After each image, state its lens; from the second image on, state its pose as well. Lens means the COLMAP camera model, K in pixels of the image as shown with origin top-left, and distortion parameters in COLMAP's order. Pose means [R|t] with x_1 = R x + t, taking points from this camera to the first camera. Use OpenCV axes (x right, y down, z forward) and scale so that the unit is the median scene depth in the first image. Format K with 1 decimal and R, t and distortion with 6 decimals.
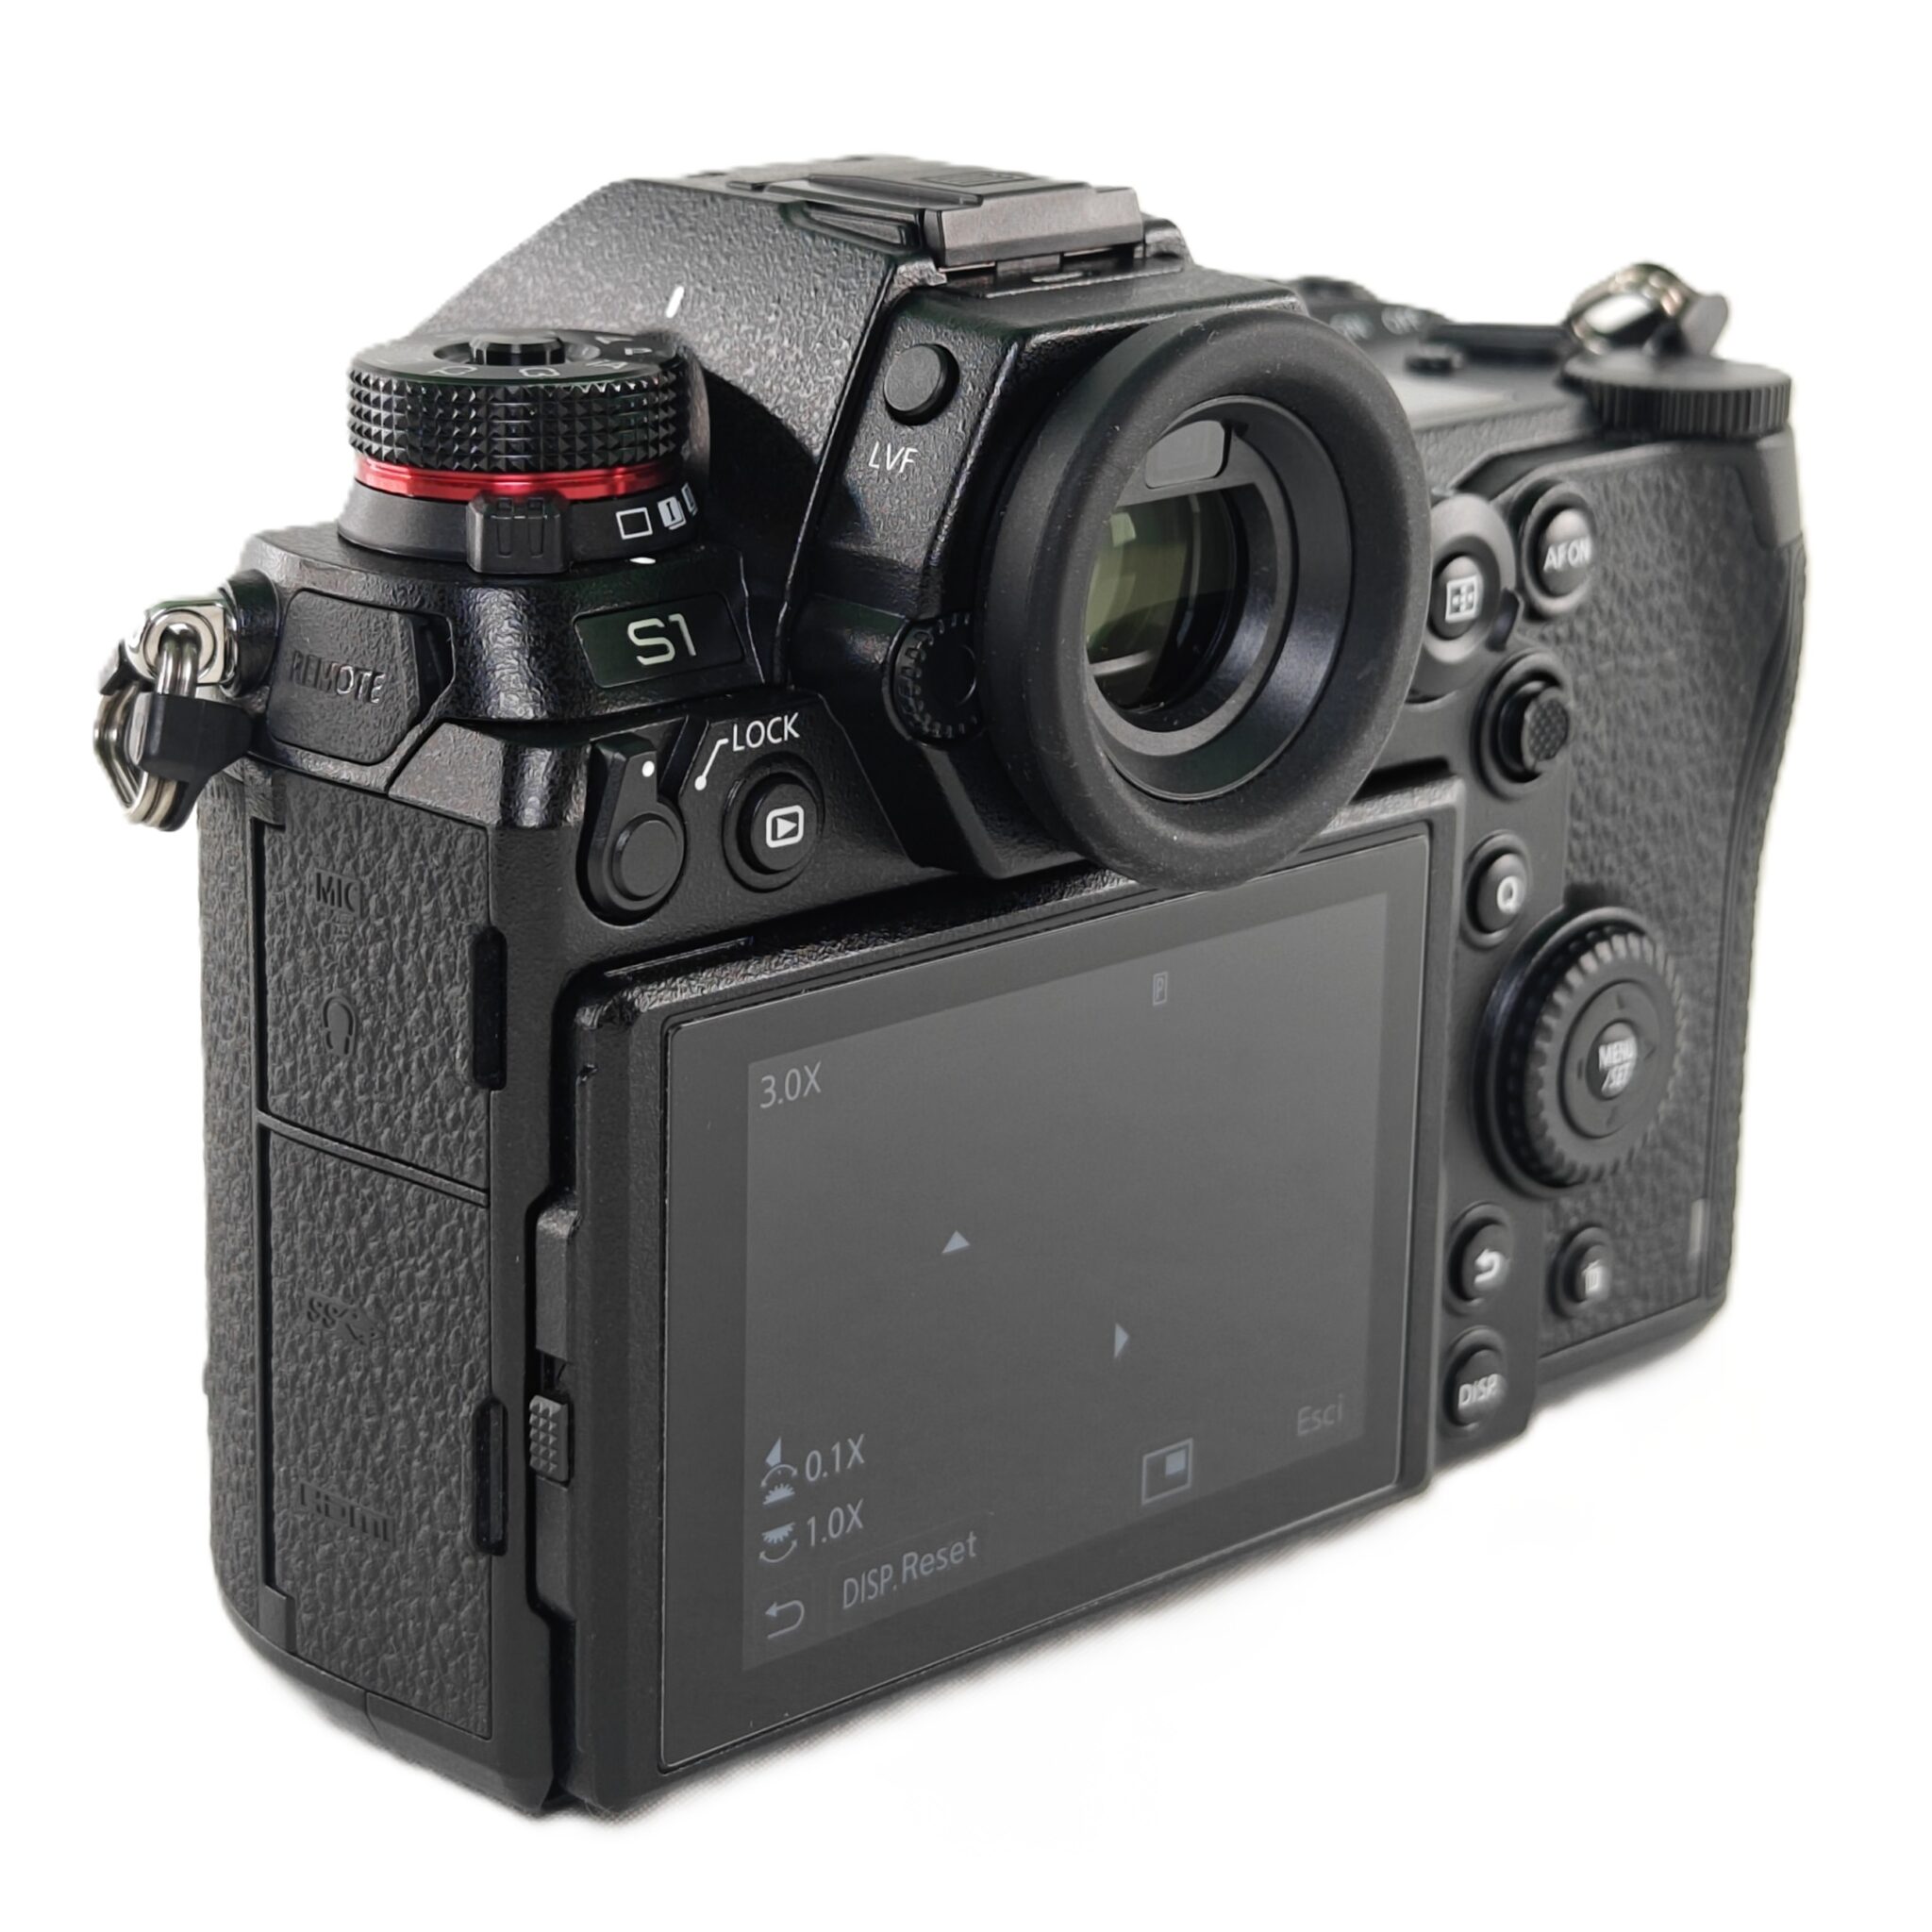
lens RADIAL K [[5054.1, 0, 966.0], [0, 5054.1, 799.7], [0, 0, 1]] dist [0.034456, 0.378666]
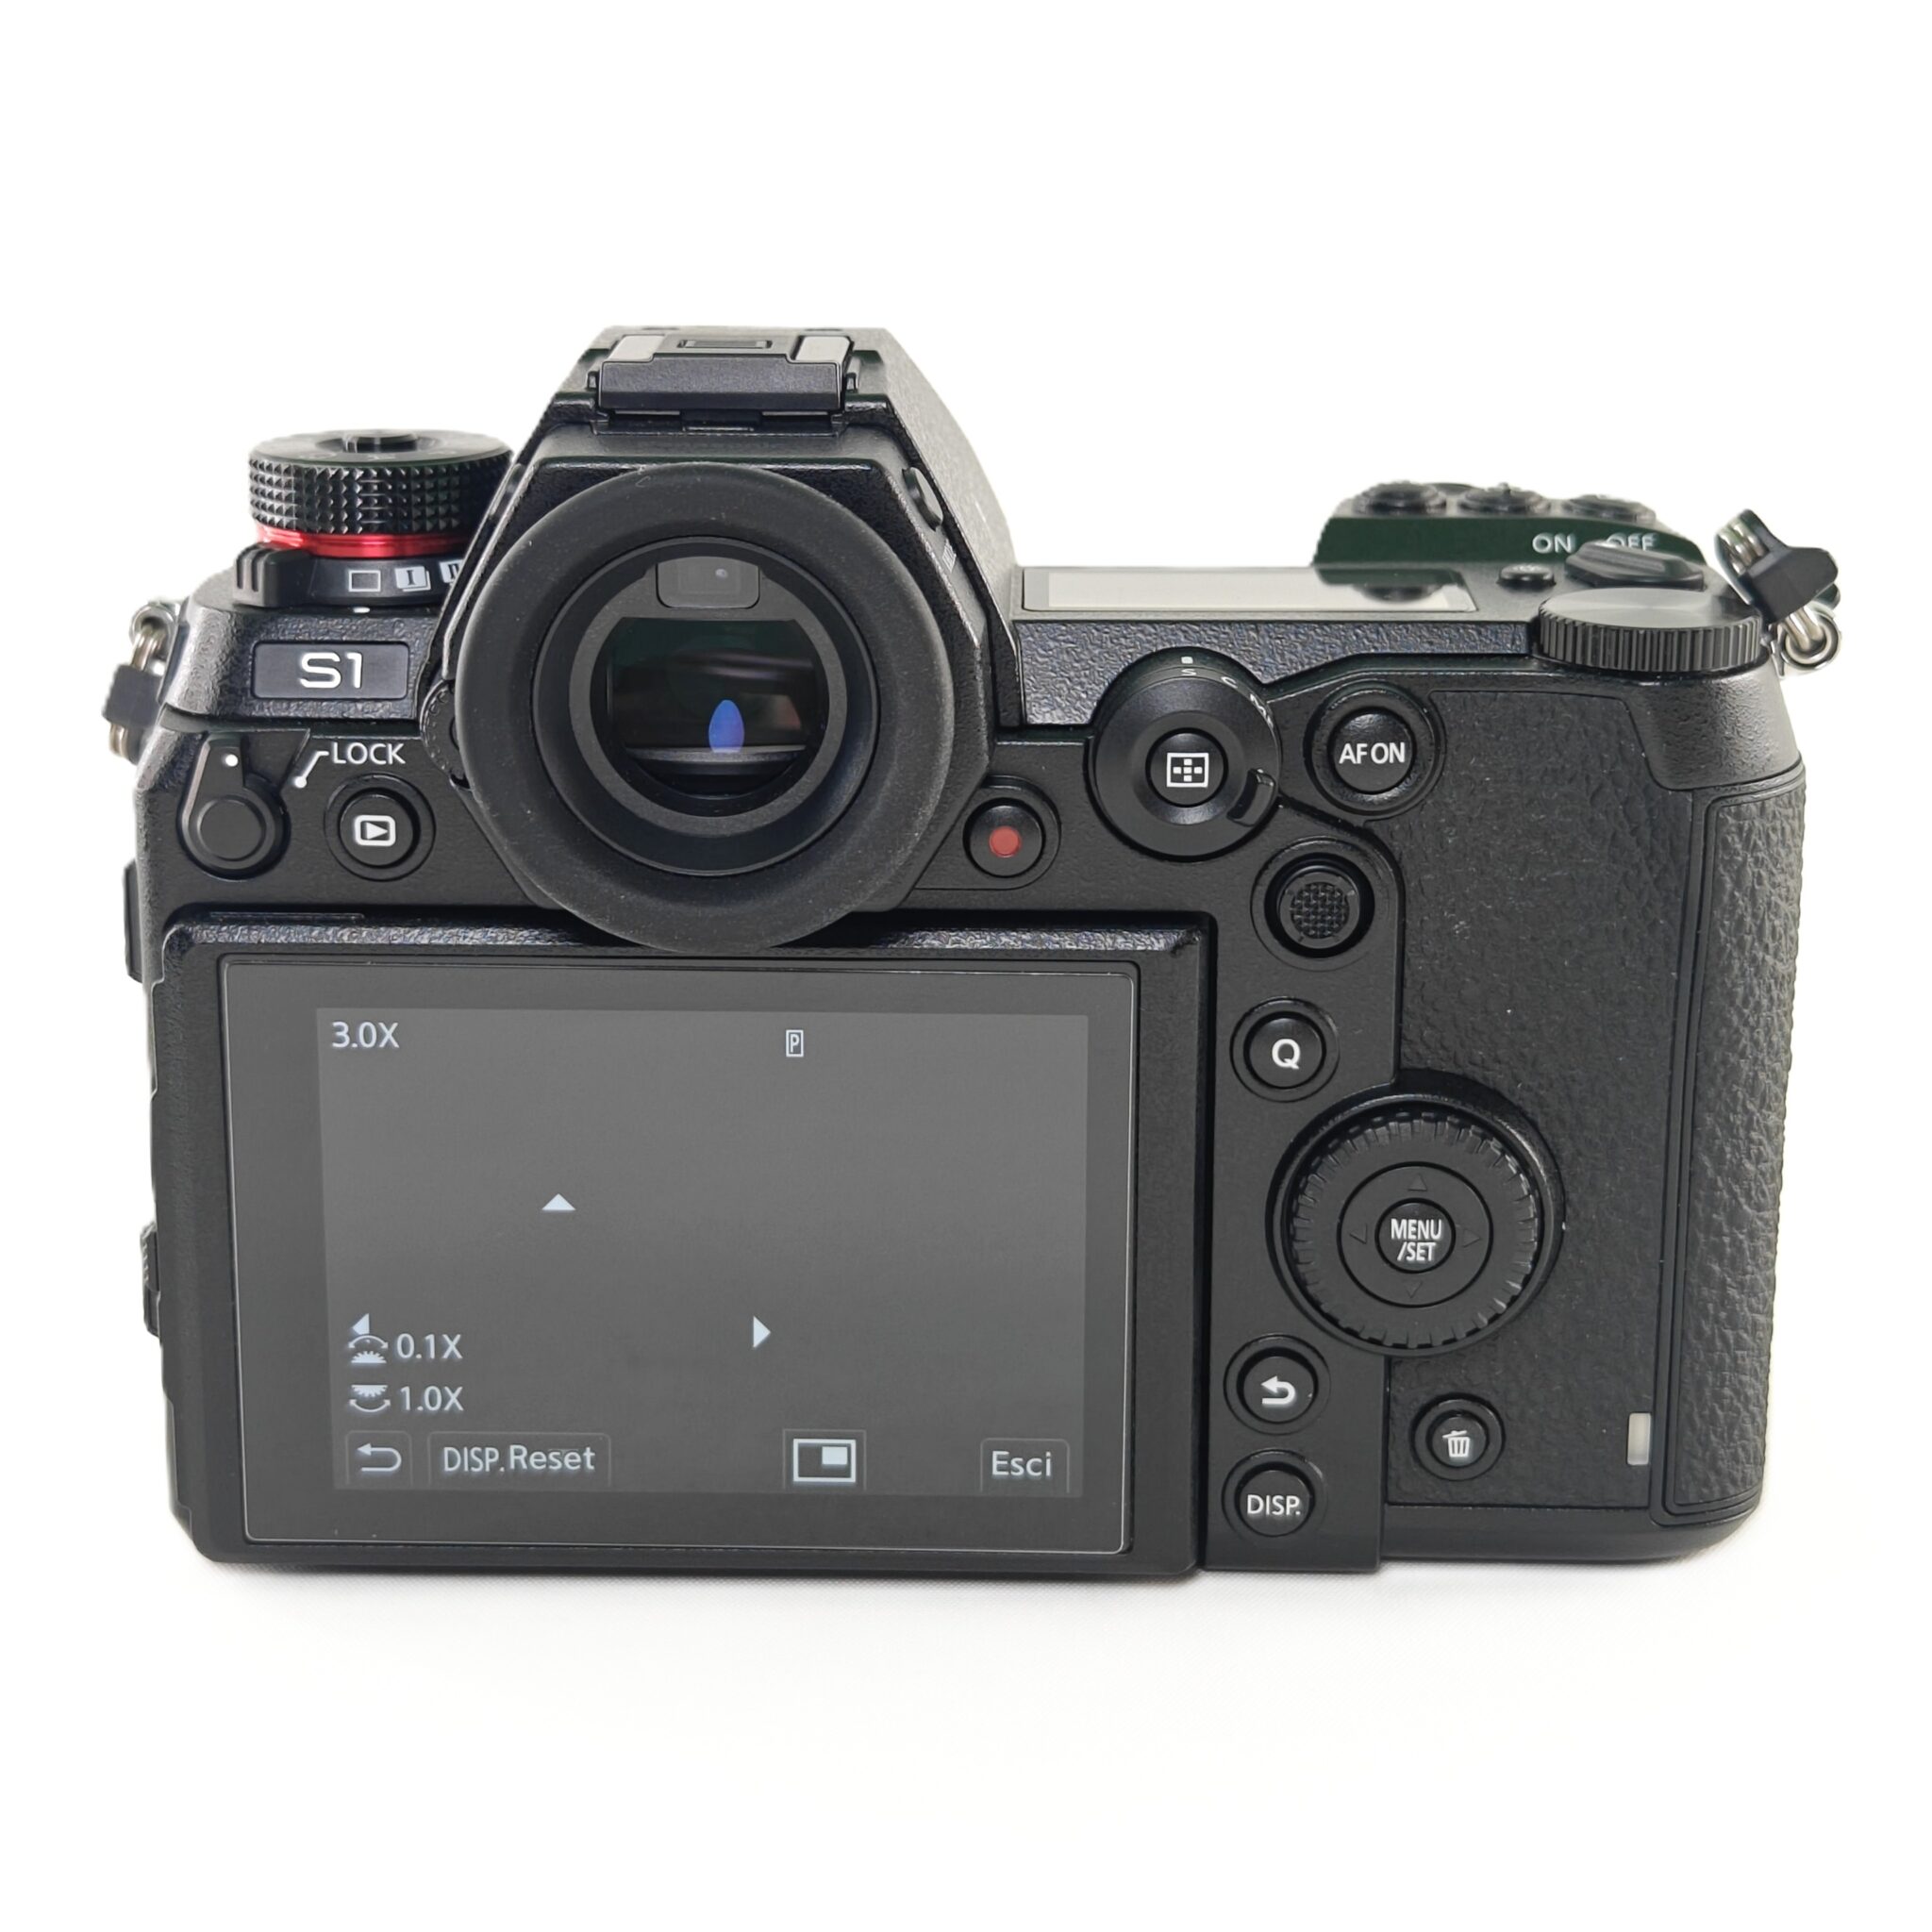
lens RADIAL K [[4108.5, 0, 966.0], [0, 4108.5, 966.0], [0, 0, 1]] dist [0.228504, -0.505990]
pose [[0.693751, 0.177040, -0.698116, 0.761654], [-0.172266, 0.981971, 0.077836, -0.064549], [0.699310, 0.066262, 0.711741, 0.357749]]
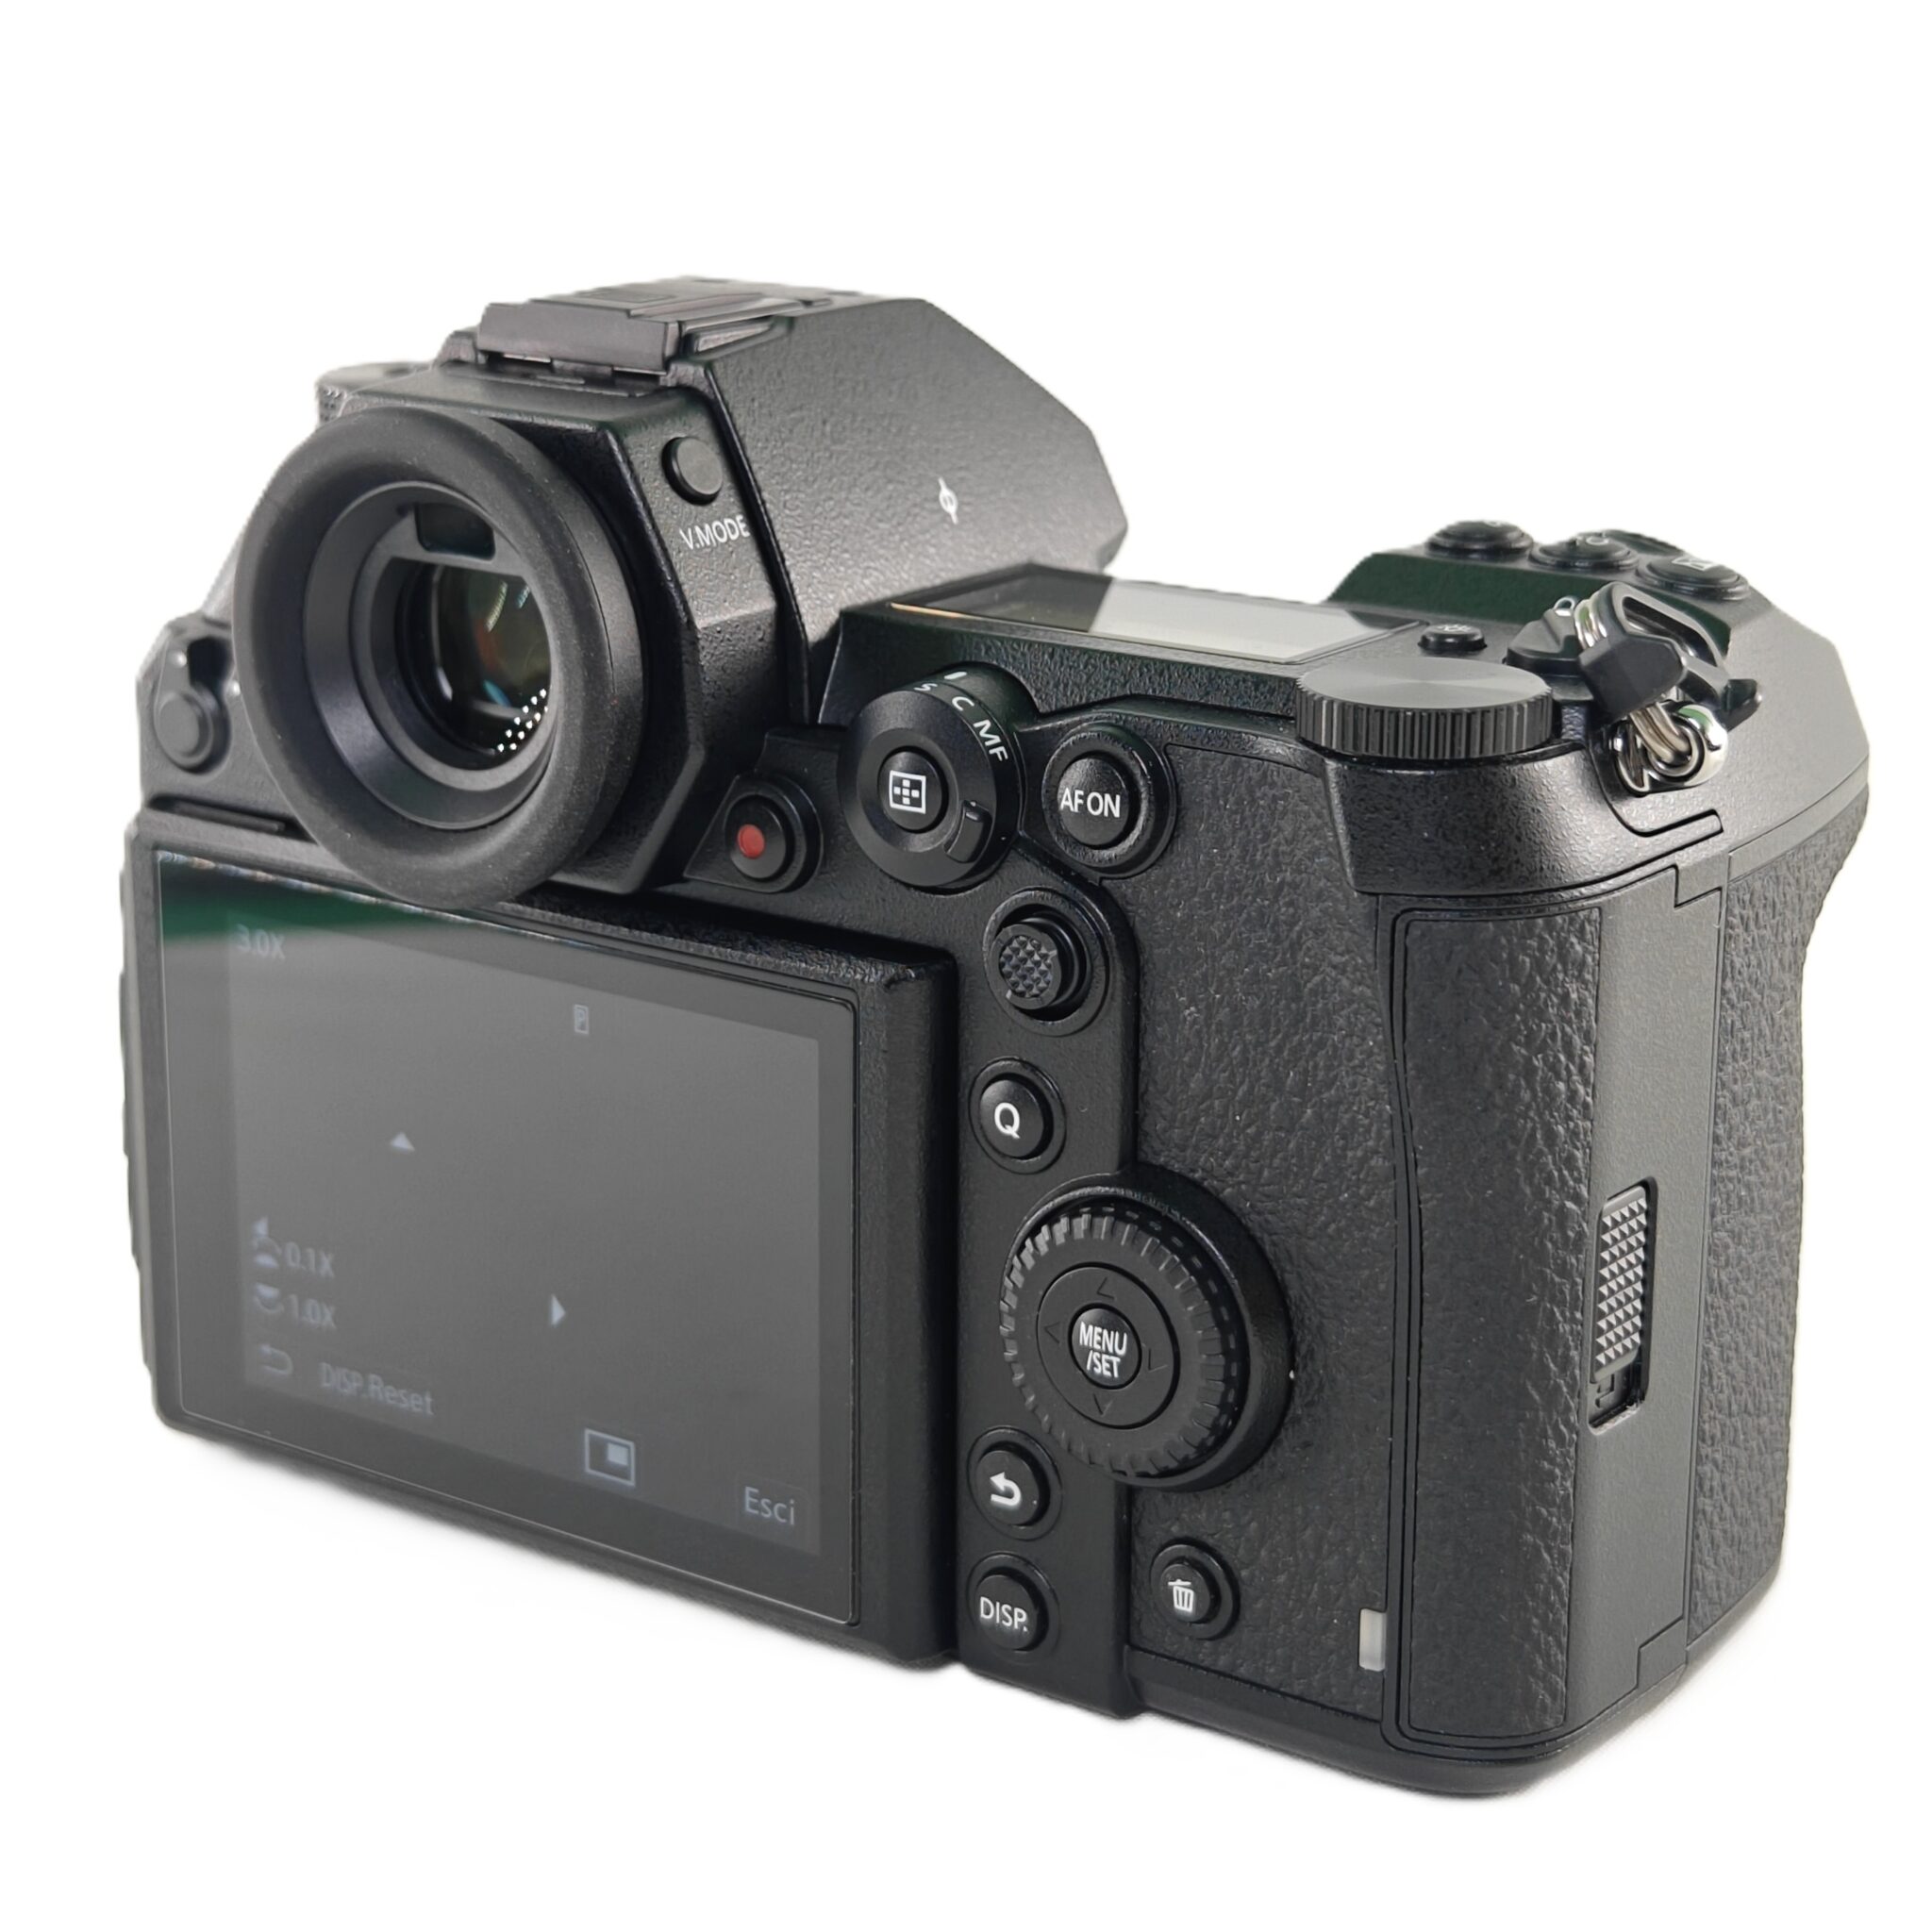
lens RADIAL K [[4470.1, 0, 966.0], [0, 4470.1, 966.0], [0, 0, 1]] dist [0.173586, -0.108054]
pose [[0.155564, 0.248357, -0.956095, 1.055275], [-0.253566, 0.945488, 0.204345, -0.210713], [0.954727, 0.210645, 0.210059, 0.902508]]
